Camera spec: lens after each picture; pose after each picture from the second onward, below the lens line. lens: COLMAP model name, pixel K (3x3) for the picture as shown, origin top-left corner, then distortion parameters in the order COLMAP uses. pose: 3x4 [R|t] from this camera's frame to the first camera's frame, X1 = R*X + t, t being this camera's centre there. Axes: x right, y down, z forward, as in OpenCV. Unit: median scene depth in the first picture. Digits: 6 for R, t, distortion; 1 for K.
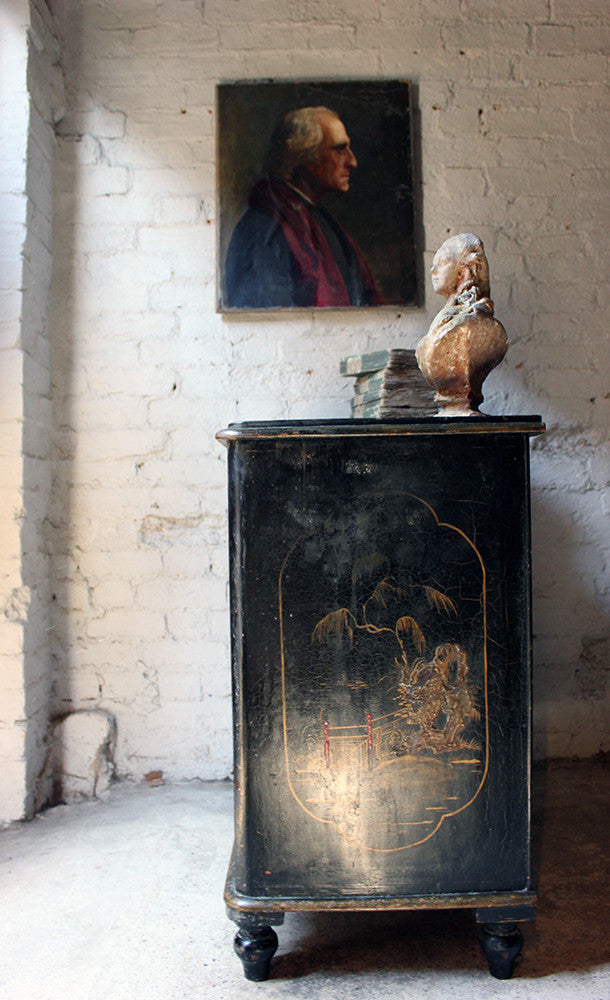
lens RADIAL K [[858.0, 0, 305.0], [0, 858.0, 500.0], [0, 0, 1]] dist [-0.158030, 0.139204]
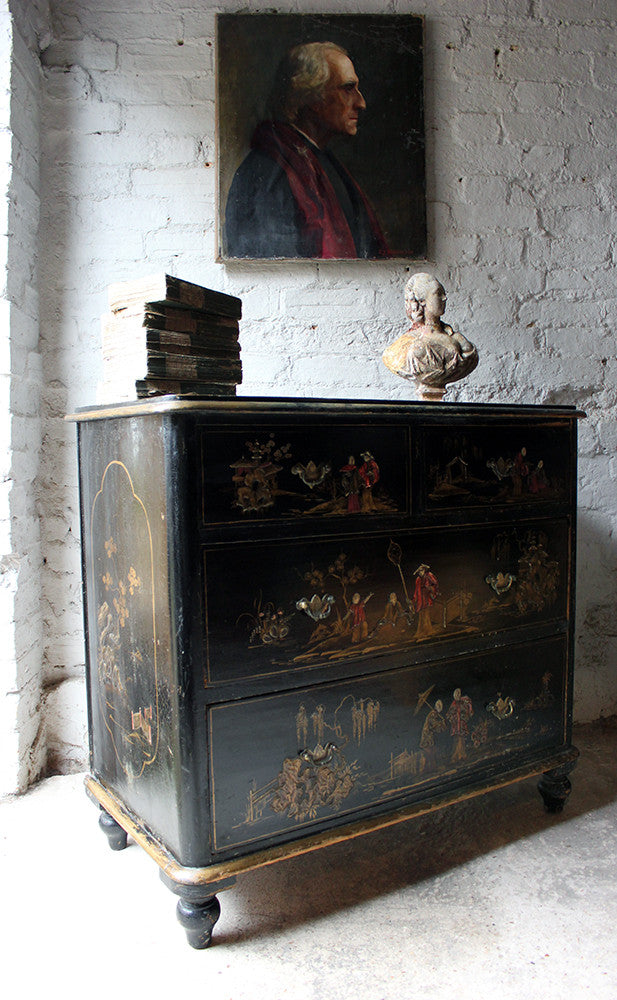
lens RADIAL K [[817.9, 0, 311.6], [0, 817.9, 501.1], [0, 0, 1]] dist [-0.156934, 0.130934]
pose [[0.999157, 0.007281, 0.040404, -0.031799], [-0.010282, 0.997164, 0.074551, -0.023499], [-0.039747, -0.074903, 0.996398, 0.083197]]
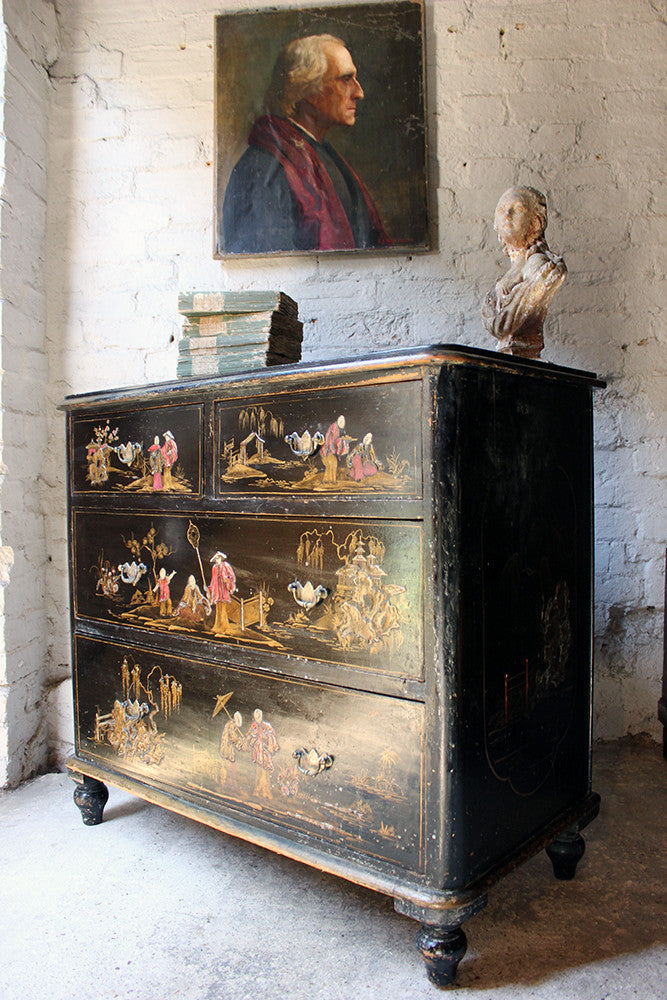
lens RADIAL K [[819.6, 0, 333.5], [0, 819.6, 500.0], [0, 0, 1]] dist [-0.158268, 0.134618]
pose [[0.996333, 0.003801, -0.085472, 0.104662], [-0.001137, 0.999513, 0.031187, 0.018609], [0.085549, -0.030975, 0.995852, 0.112218]]
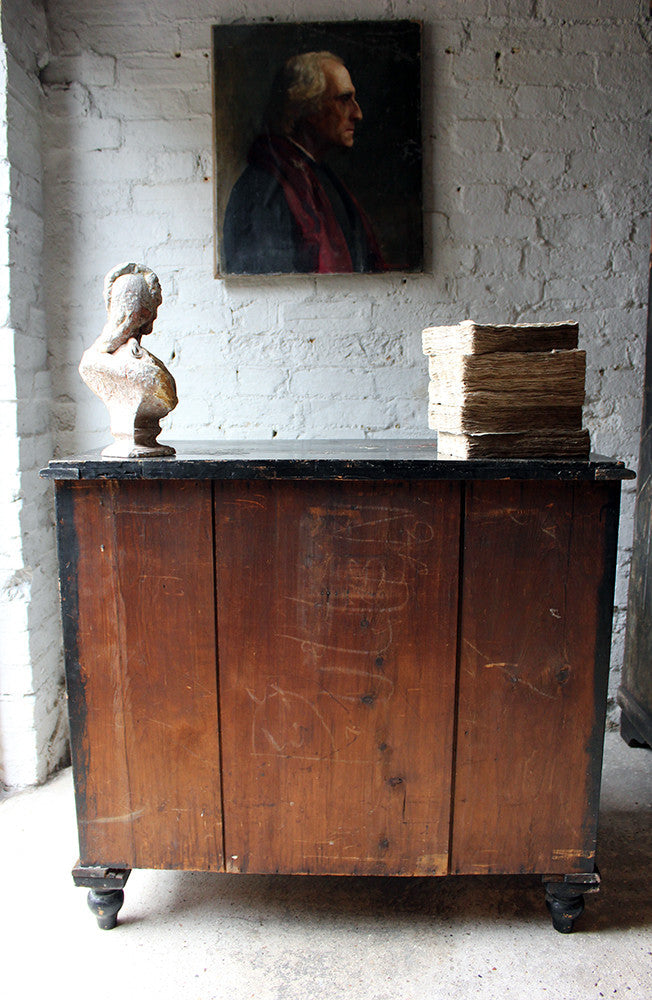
lens RADIAL K [[814.8, 0, 318.2], [0, 814.8, 502.5], [0, 0, 1]] dist [-0.160563, 0.131699]
pose [[0.999921, 0.006430, -0.010832, 0.024513], [-0.004683, 0.988025, 0.154221, -0.110009], [0.011694, -0.154158, 0.987977, 0.062138]]
